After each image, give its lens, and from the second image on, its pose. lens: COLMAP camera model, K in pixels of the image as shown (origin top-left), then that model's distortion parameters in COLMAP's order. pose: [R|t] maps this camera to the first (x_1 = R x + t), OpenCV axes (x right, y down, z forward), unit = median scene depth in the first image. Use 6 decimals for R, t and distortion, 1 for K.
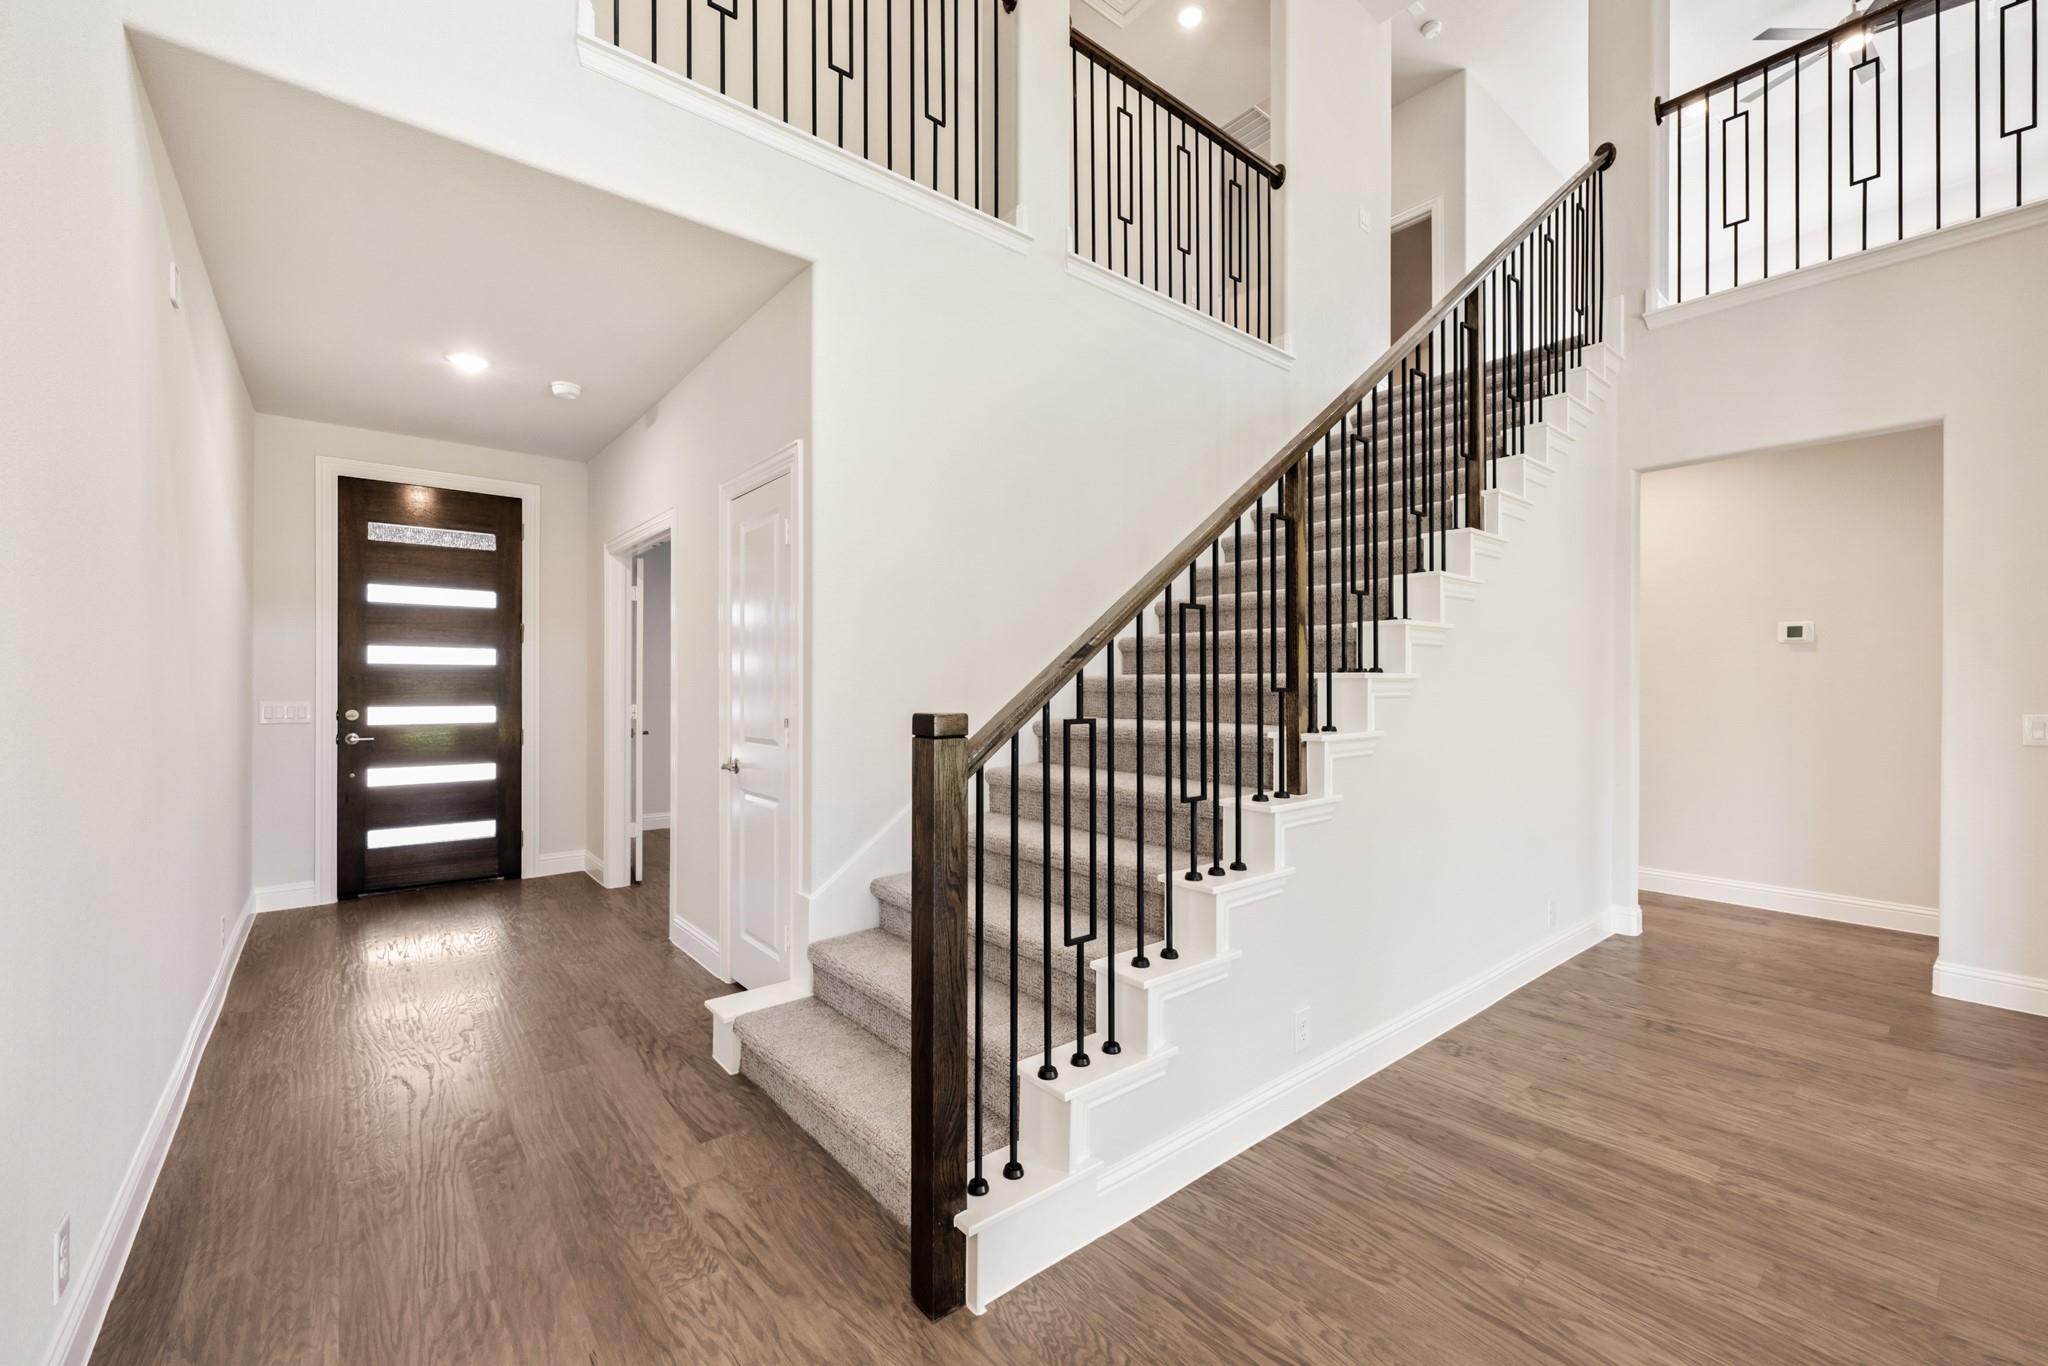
lens RADIAL K [[836.8, 0, 1024.0], [0, 836.8, 683.0], [0, 0, 1]] dist [-0.000571, -0.000119]
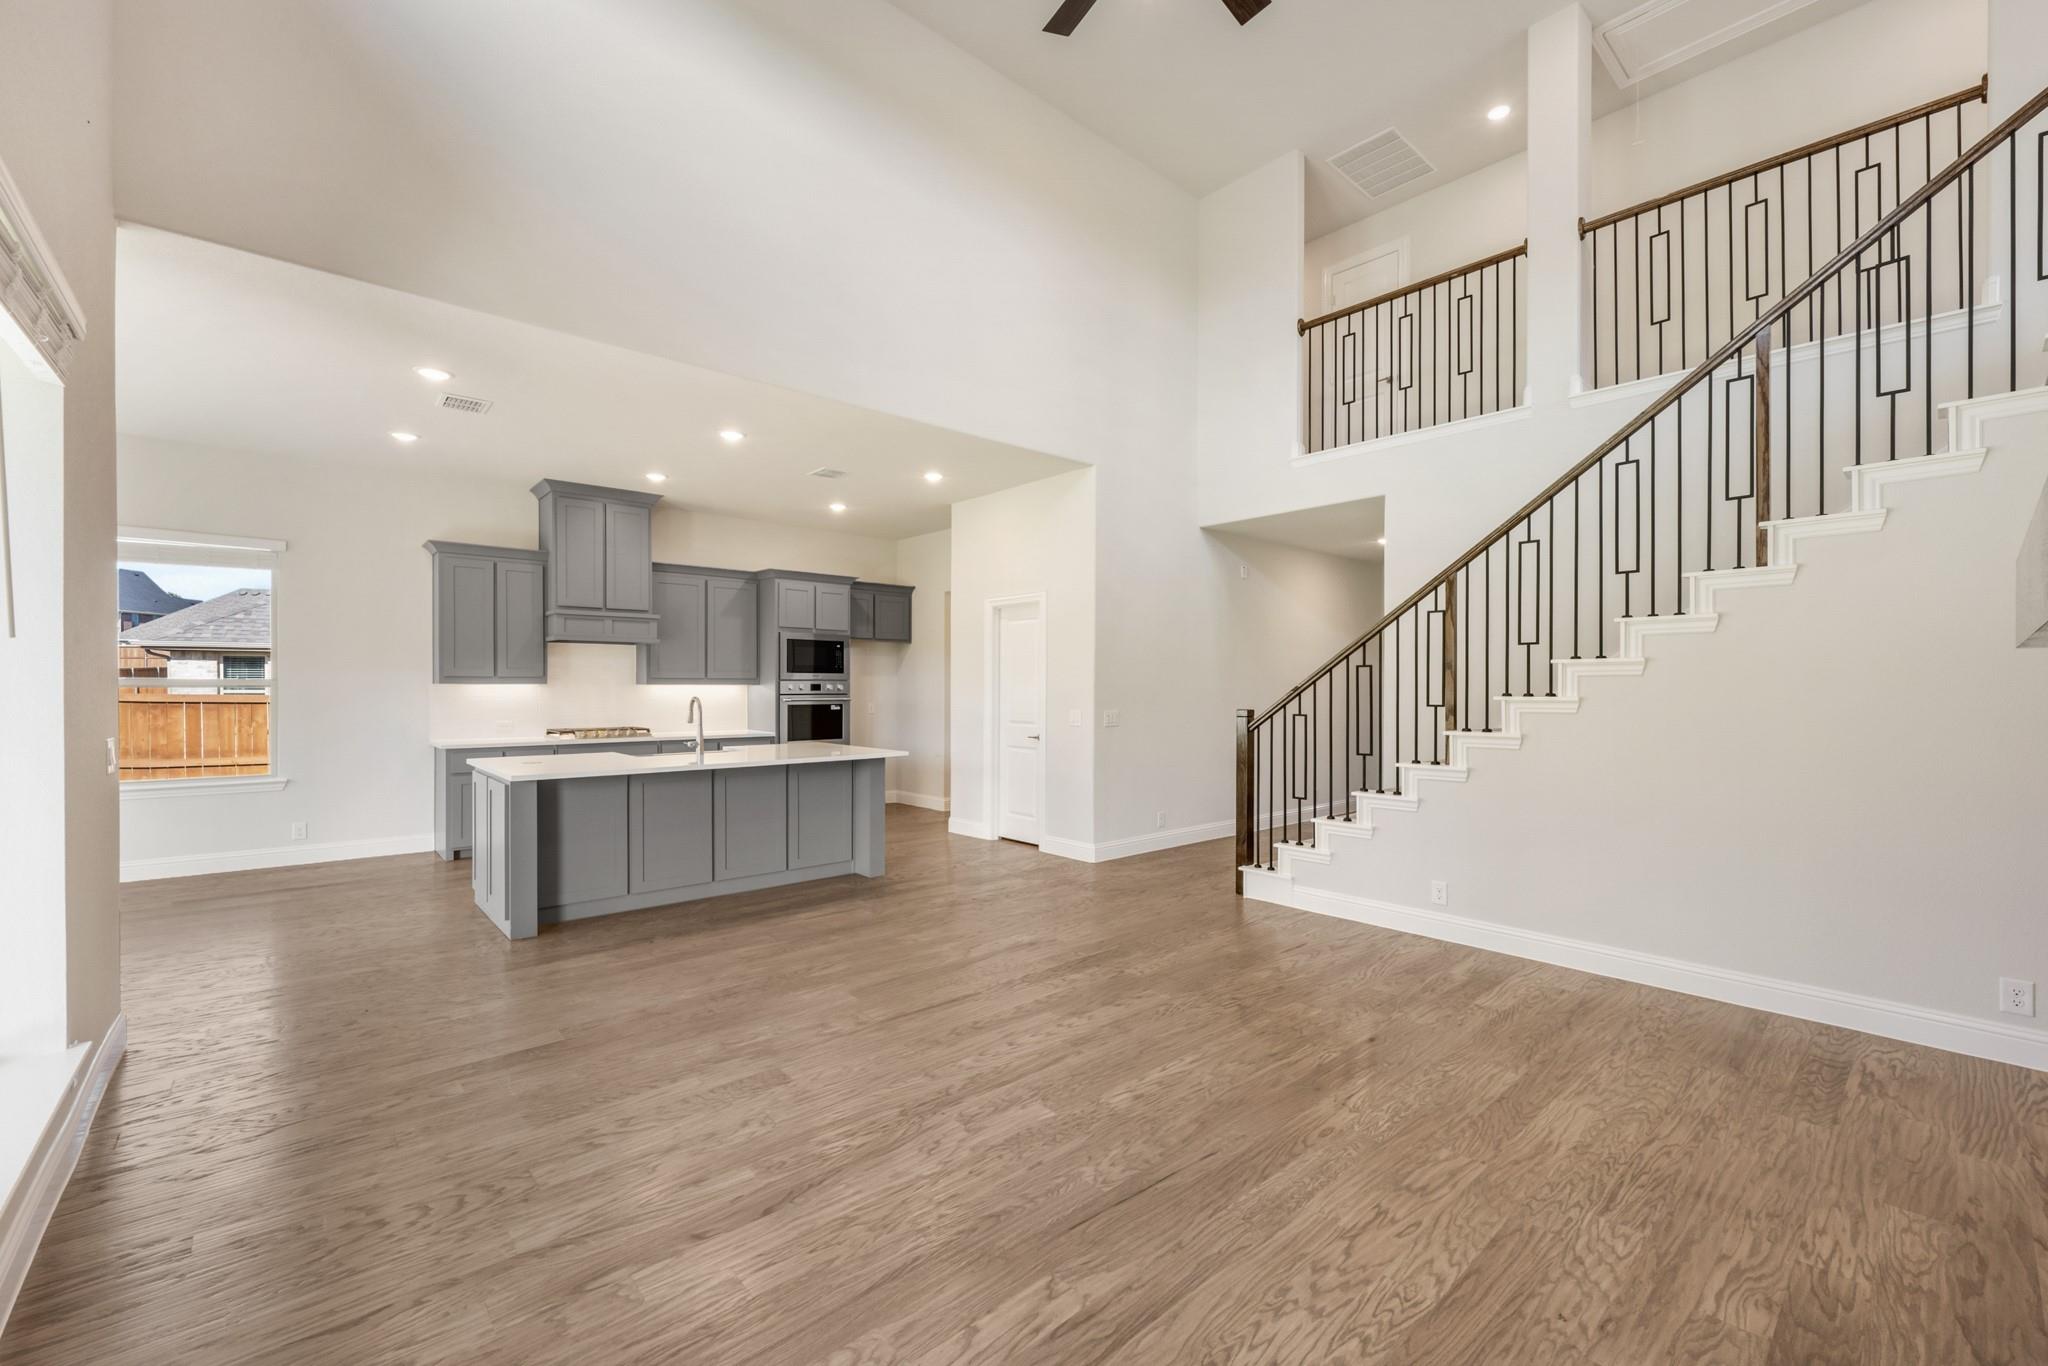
lens RADIAL K [[836.8, 0, 1024.0], [0, 836.8, 683.0], [0, 0, 1]] dist [-0.000571, -0.000119]
pose [[0.042278, -0.010003, -0.999056, 2.126372], [-0.007550, 0.999918, -0.010331, -0.018394], [0.999077, 0.007980, 0.042199, 0.017196]]
